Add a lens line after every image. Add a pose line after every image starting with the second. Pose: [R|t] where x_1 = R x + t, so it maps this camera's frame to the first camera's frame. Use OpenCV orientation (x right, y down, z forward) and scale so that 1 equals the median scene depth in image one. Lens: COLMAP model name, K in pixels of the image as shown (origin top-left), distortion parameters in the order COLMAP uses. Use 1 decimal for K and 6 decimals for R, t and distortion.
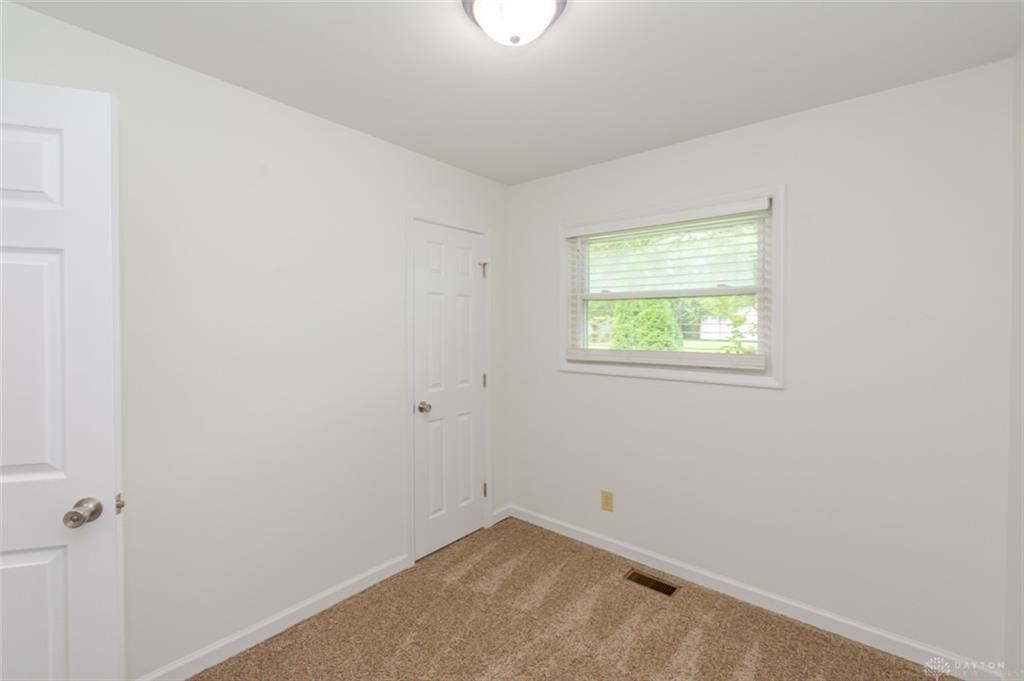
lens RADIAL K [[454.7, 0, 501.7], [0, 454.7, 336.2], [0, 0, 1]] dist [0.007038, -0.002837]
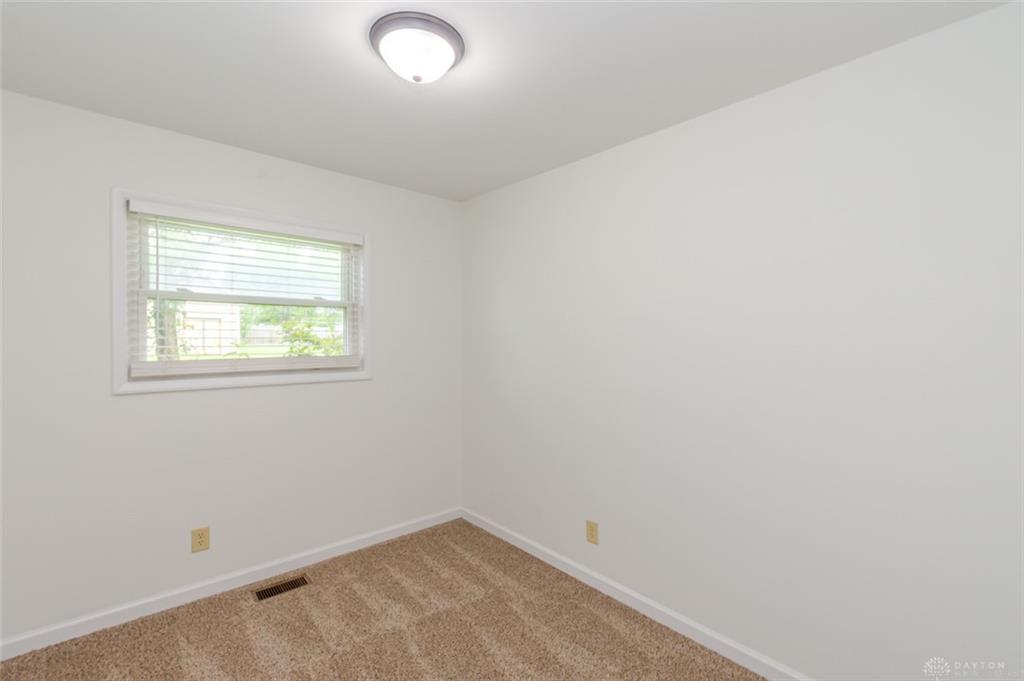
lens RADIAL K [[454.7, 0, 501.1], [0, 454.7, 339.0], [0, 0, 1]] dist [0.007038, -0.002837]
pose [[0.145404, -0.006867, 0.989349, -0.601635], [0.018471, 0.999820, 0.004225, -0.003430], [-0.989200, 0.017660, 0.145505, 0.369283]]
